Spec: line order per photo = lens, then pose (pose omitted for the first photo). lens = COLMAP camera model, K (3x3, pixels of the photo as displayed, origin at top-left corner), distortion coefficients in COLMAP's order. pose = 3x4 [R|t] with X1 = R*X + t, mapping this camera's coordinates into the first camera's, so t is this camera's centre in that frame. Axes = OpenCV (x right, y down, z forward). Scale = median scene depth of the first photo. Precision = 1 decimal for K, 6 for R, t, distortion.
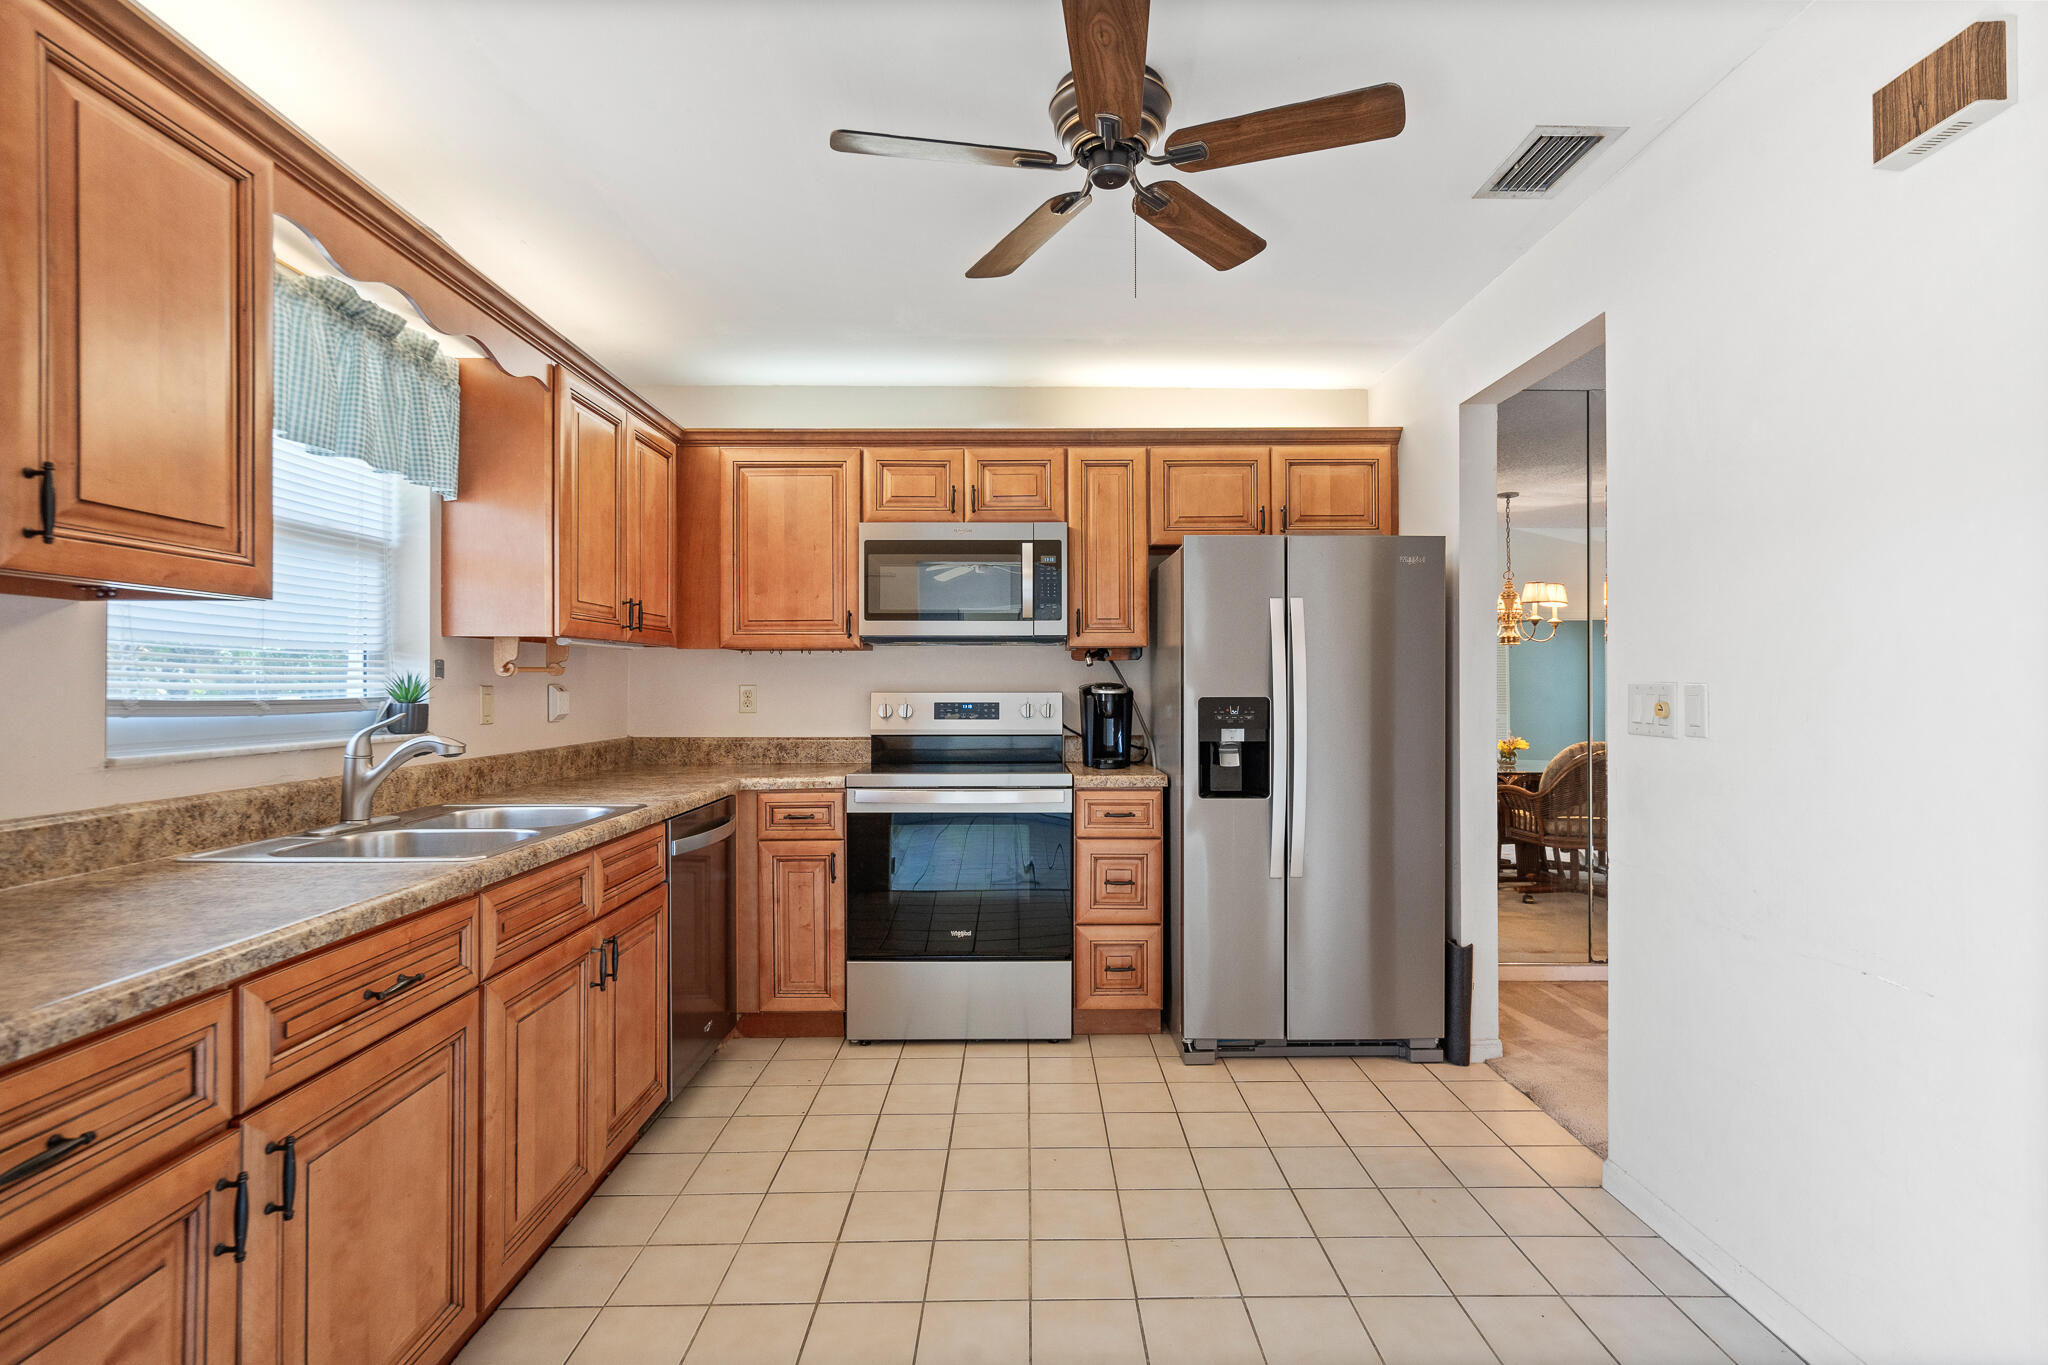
lens RADIAL K [[979.2, 0, 1024.0], [0, 979.2, 682.5], [0, 0, 1]] dist [0.002890, 0.000964]
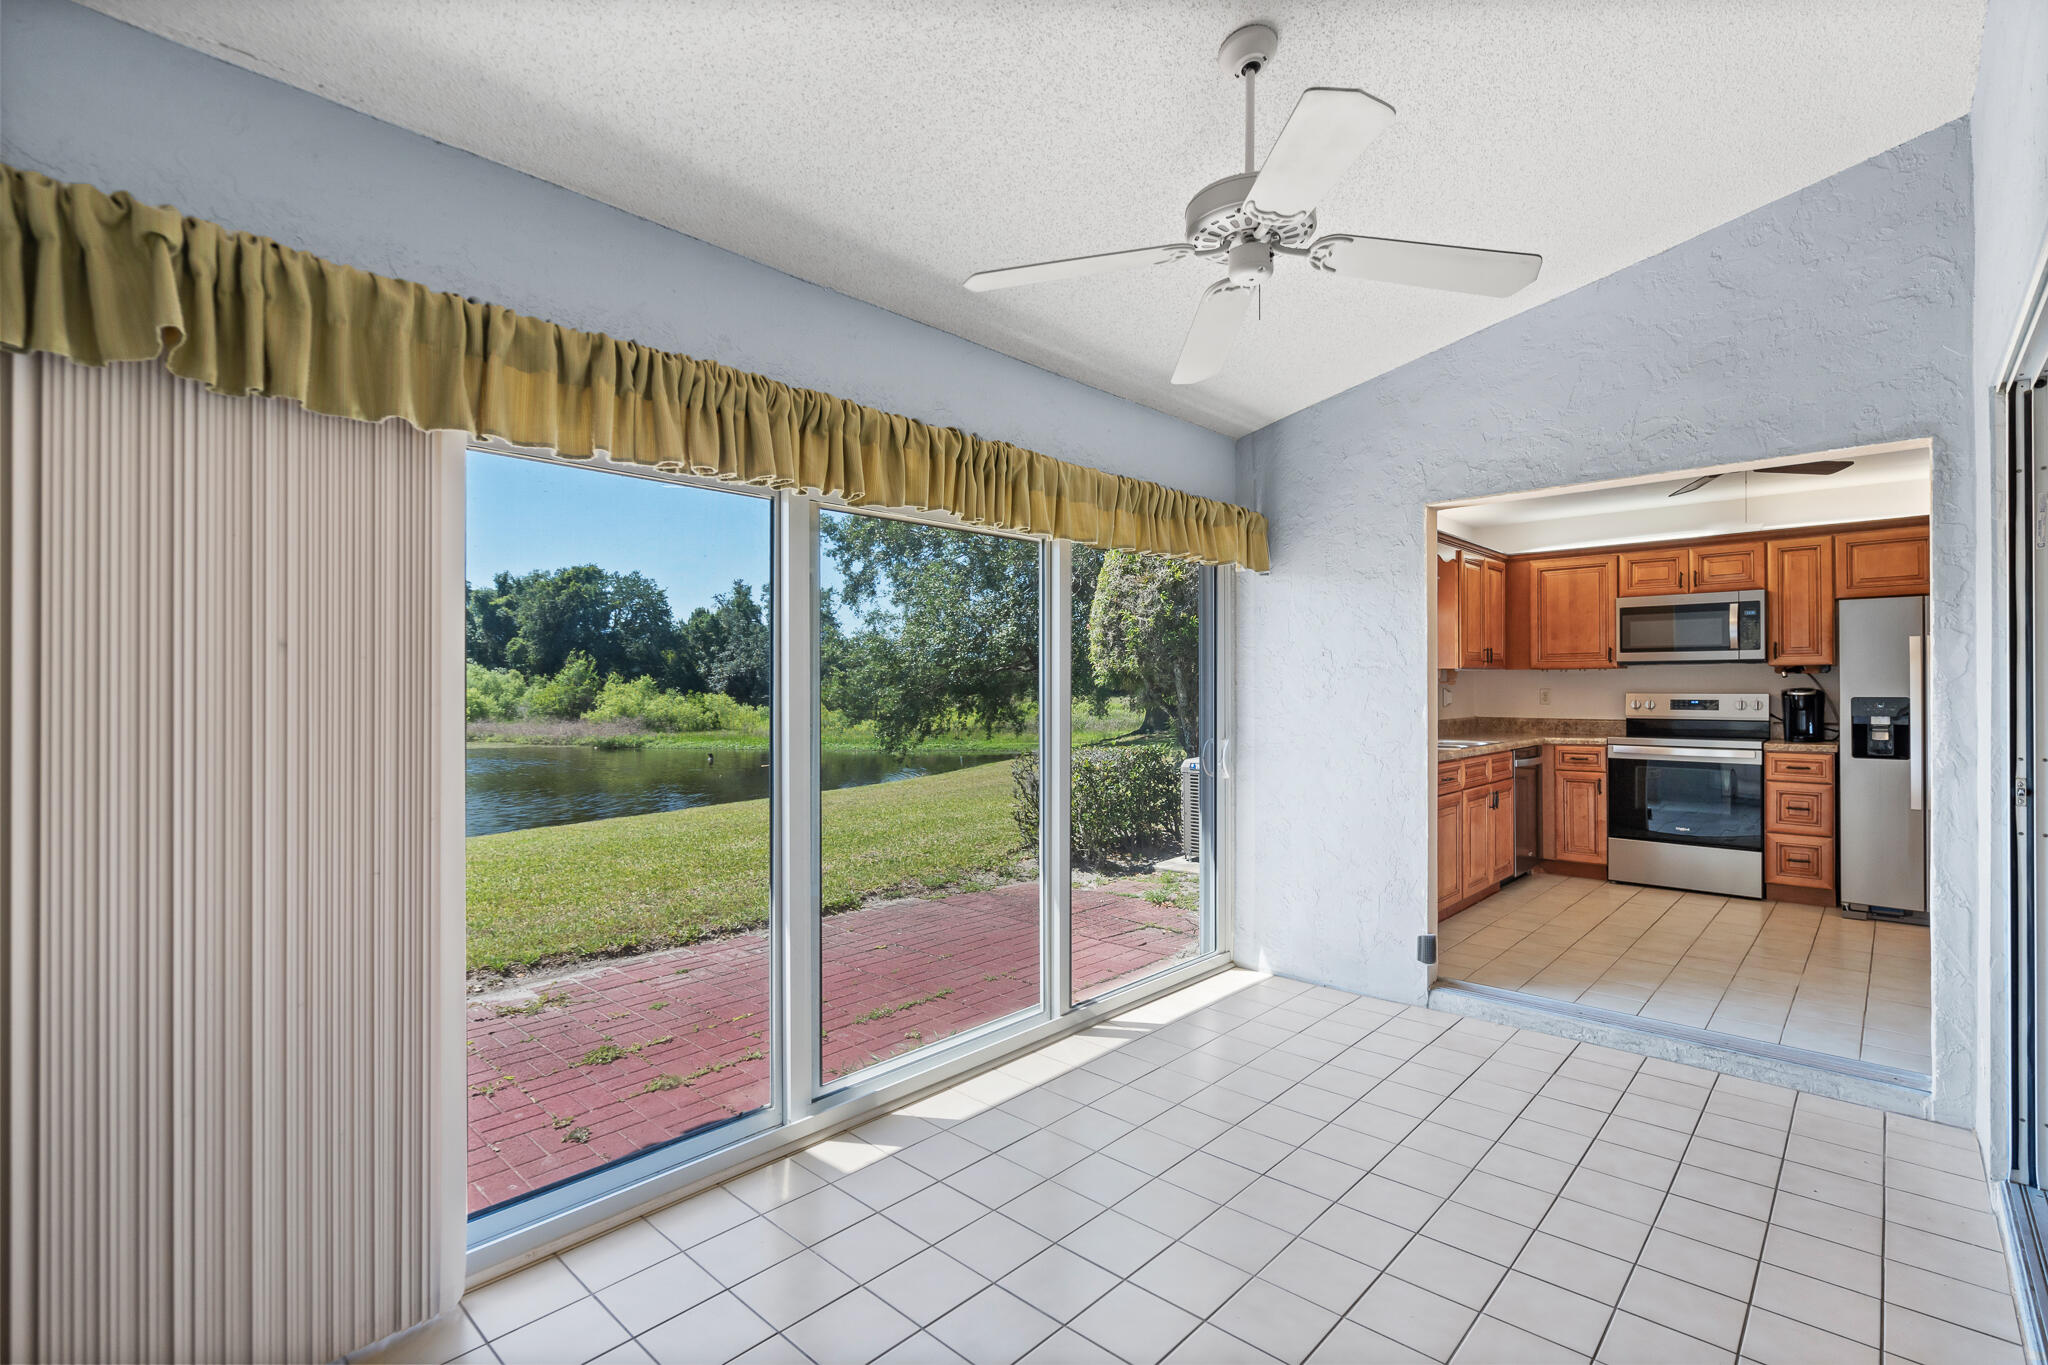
lens RADIAL K [[927.2, 0, 1030.0], [0, 927.2, 682.2], [0, 0, 1]] dist [-0.001236, 0.000328]
pose [[0.729589, -0.003407, -0.683878, 0.214138], [0.002902, 0.999994, -0.001885, -0.010147], [0.683880, -0.000609, 0.729594, -0.997610]]
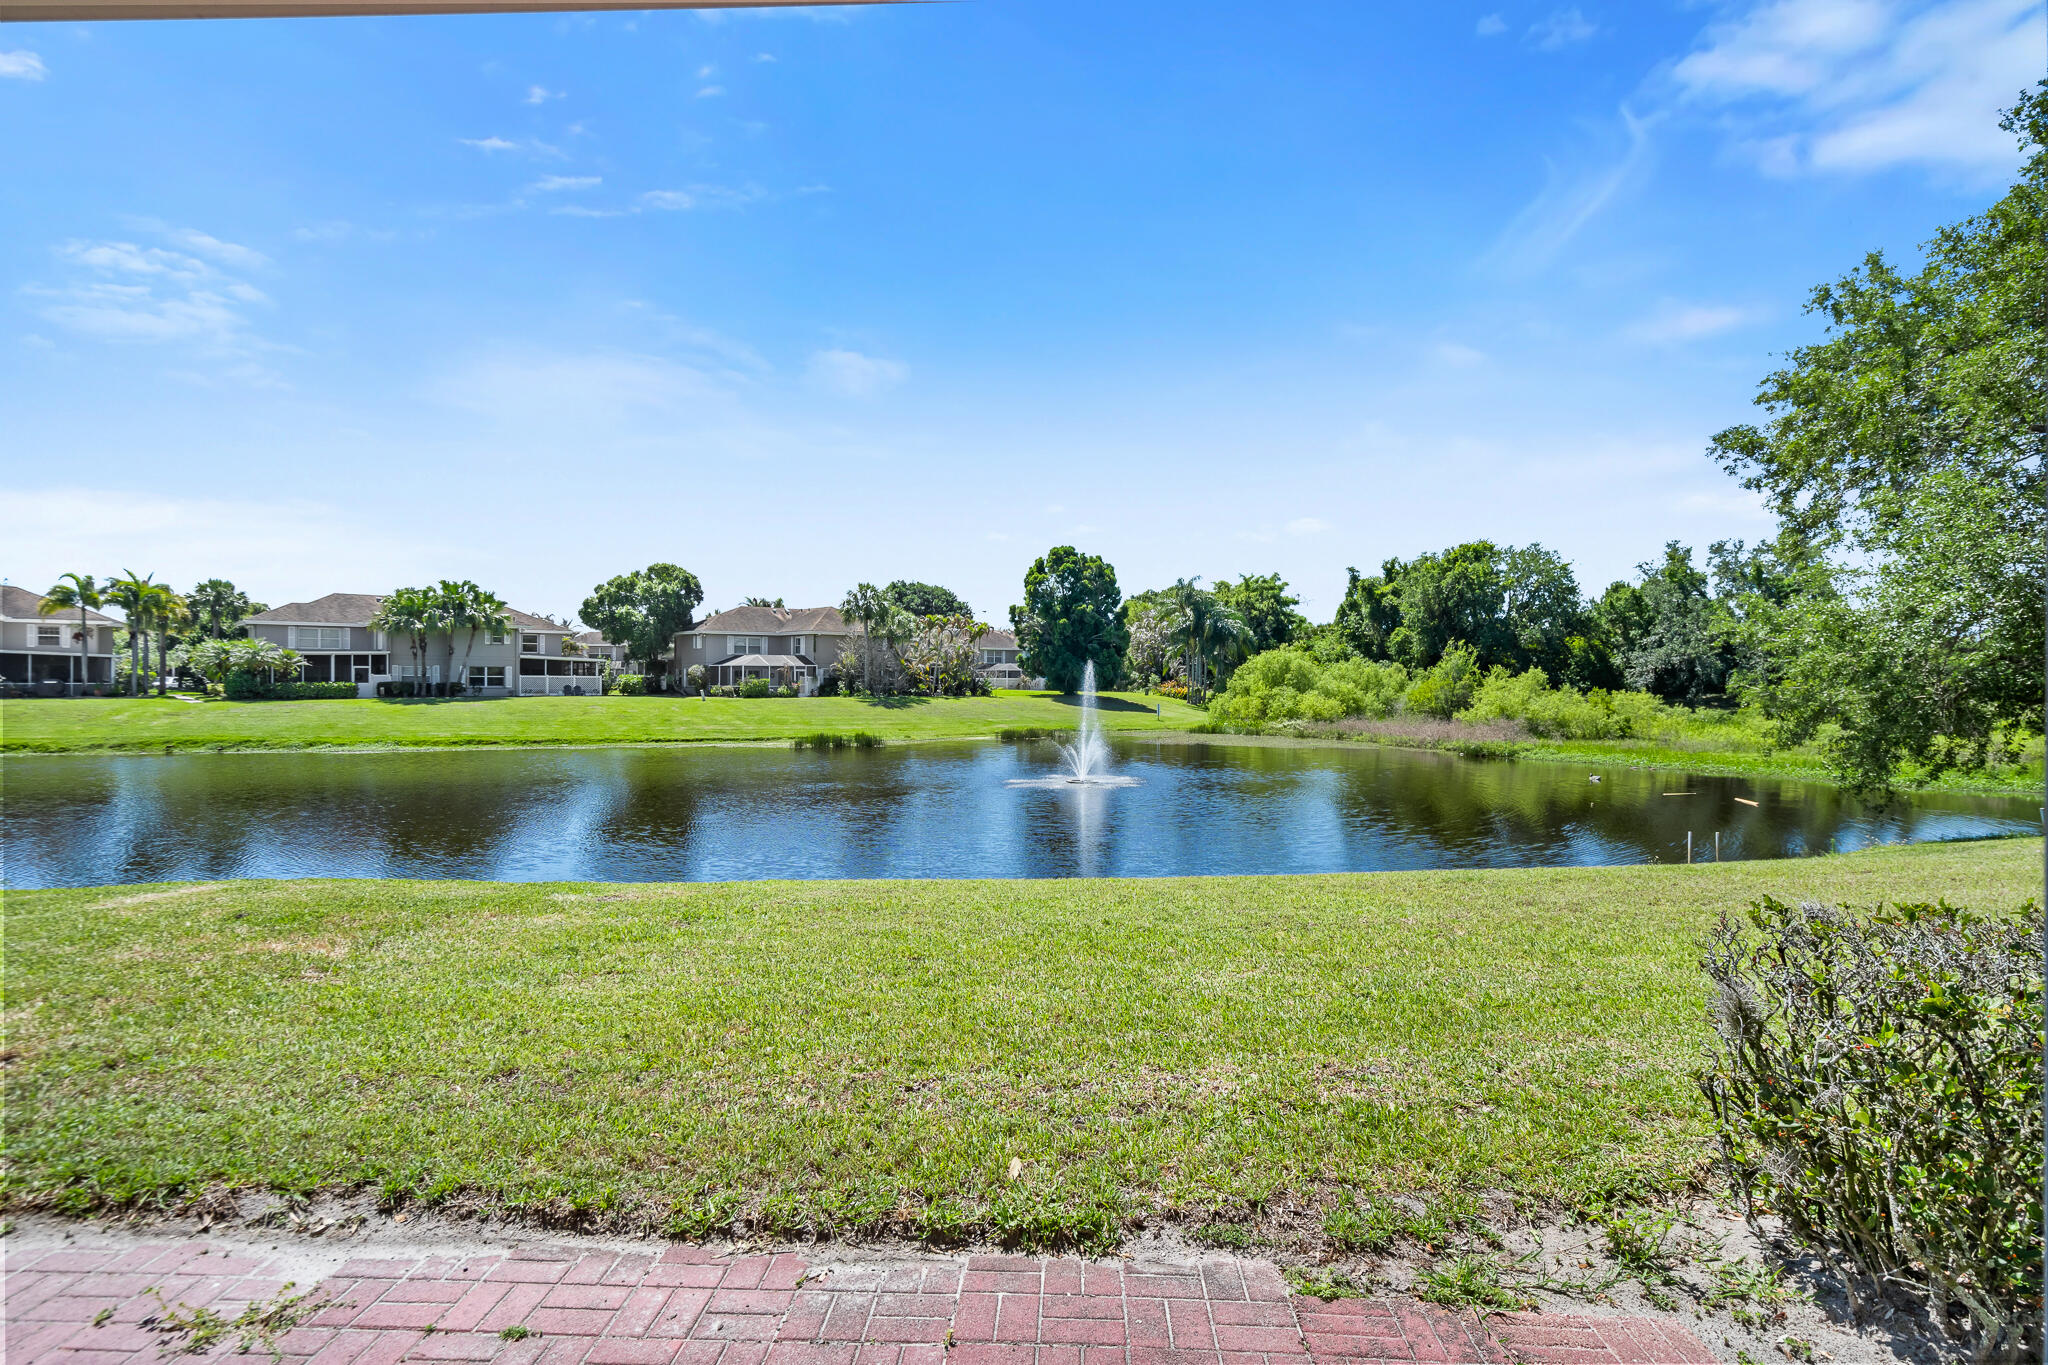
lens RADIAL K [[1054.9, 0, 1032.4], [0, 1054.9, 682.2], [0, 0, 1]] dist [0.004476, 0.000656]
pose [[-0.053487, 0.003103, -0.998564, -0.352689], [0.001199, 0.999995, 0.003043, -0.041047], [0.998568, -0.001034, -0.053491, -0.000466]]
